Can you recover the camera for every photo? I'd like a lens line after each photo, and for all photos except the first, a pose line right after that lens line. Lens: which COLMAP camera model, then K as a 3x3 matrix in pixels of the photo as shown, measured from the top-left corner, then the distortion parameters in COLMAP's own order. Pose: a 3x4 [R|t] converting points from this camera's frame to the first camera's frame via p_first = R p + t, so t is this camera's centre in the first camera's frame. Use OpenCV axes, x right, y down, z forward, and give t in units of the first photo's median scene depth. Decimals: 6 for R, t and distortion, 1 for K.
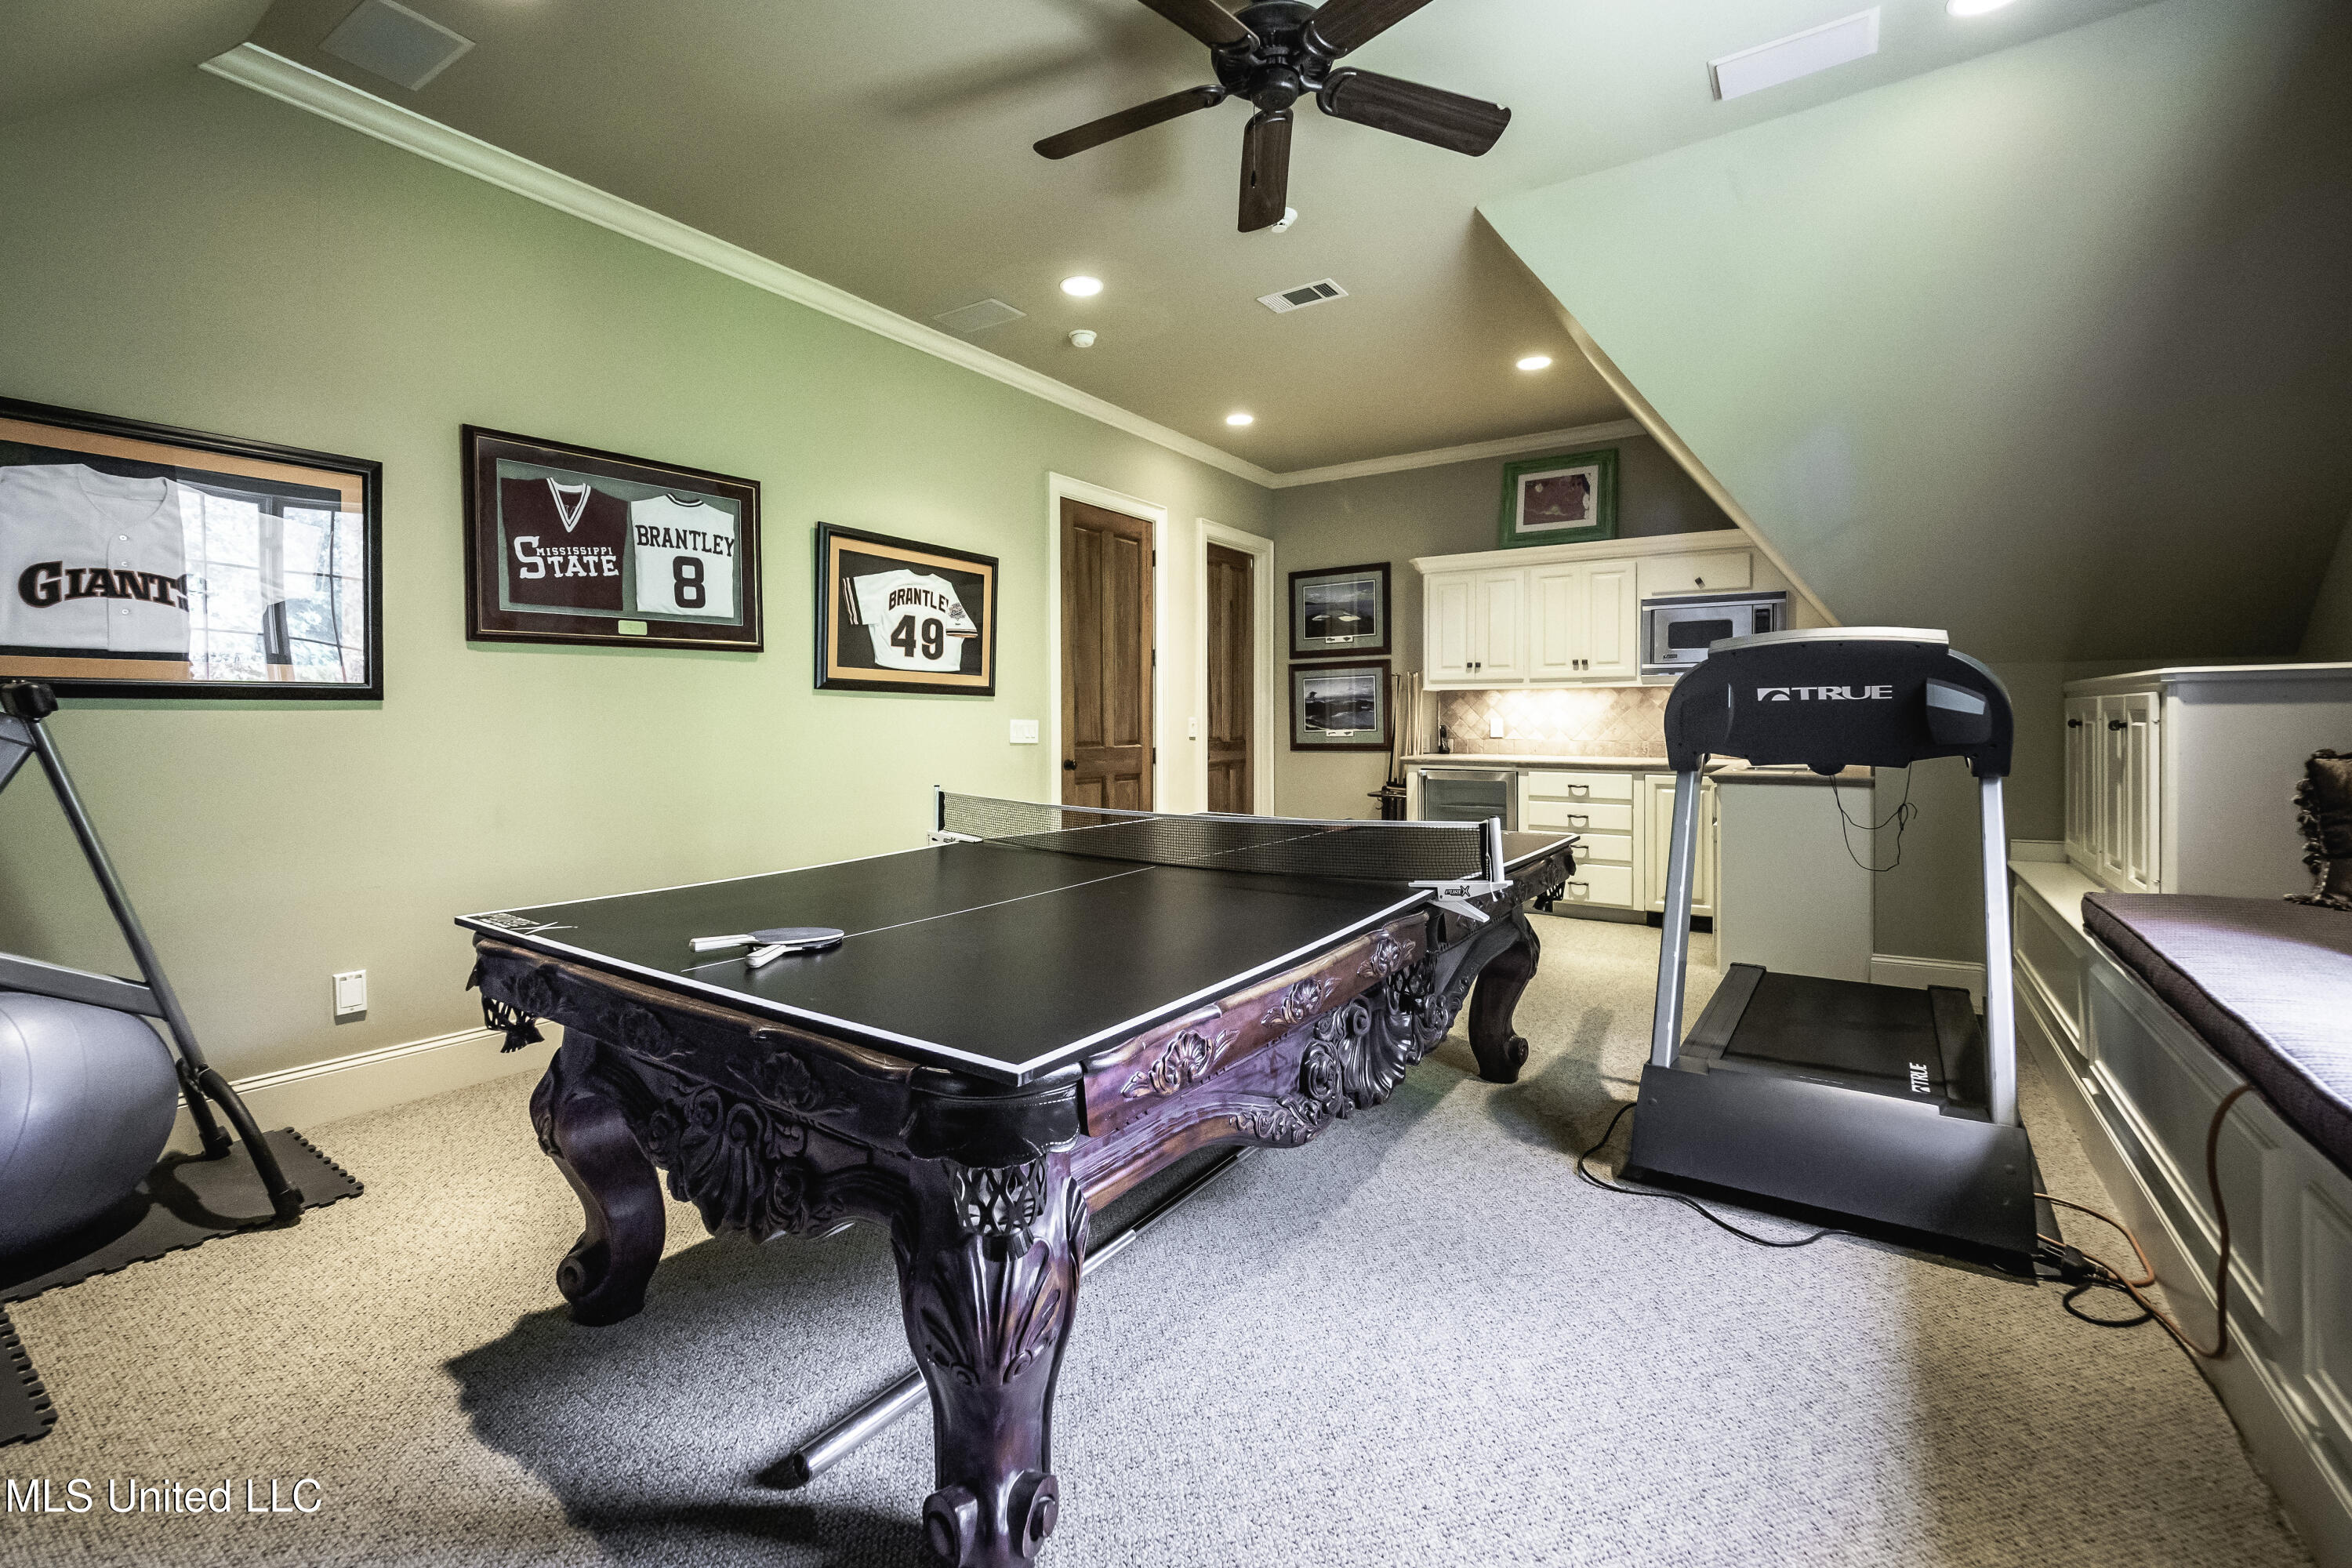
lens RADIAL K [[986.6, 0, 1191.5], [0, 986.6, 718.9], [0, 0, 1]] dist [-0.002050, -0.000171]
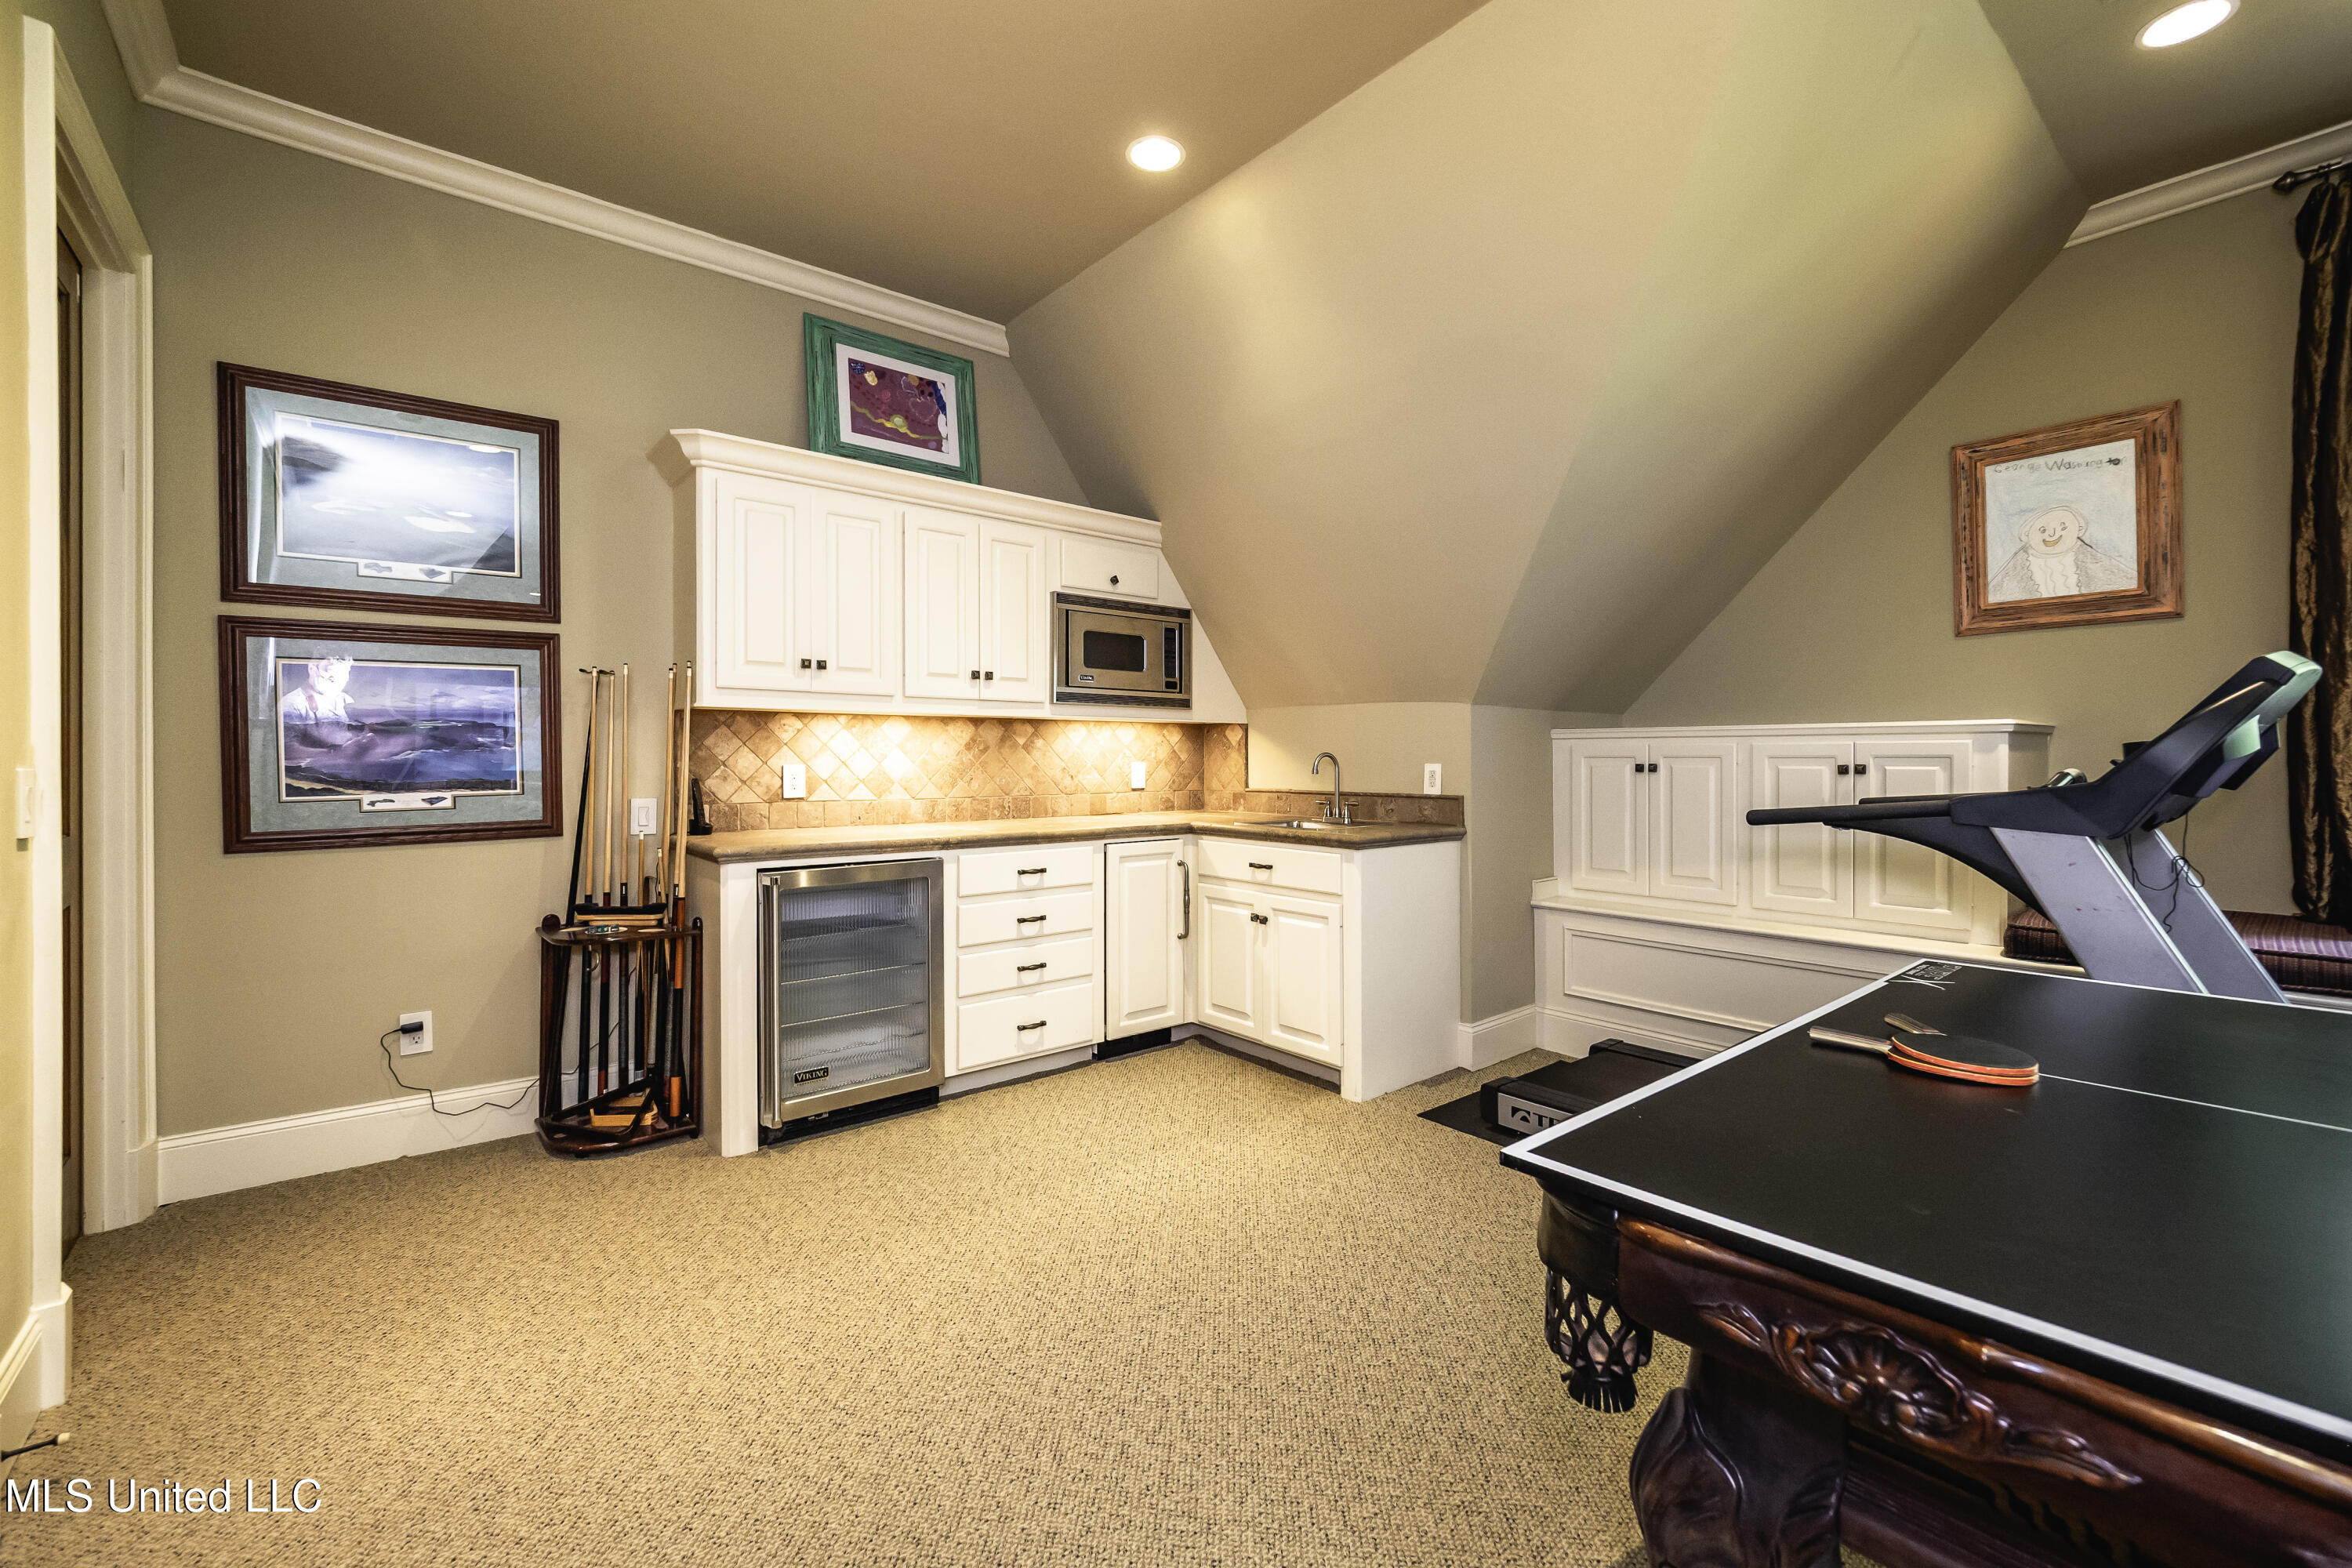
lens RADIAL K [[986.6, 0, 1175.6], [0, 986.6, 769.2], [0, 0, 1]] dist [-0.002050, -0.000171]
pose [[0.289933, -0.005425, 0.957031, -0.169164], [0.005178, 0.999978, 0.004100, 0.001319], [-0.957033, 0.003767, 0.289955, 0.660407]]
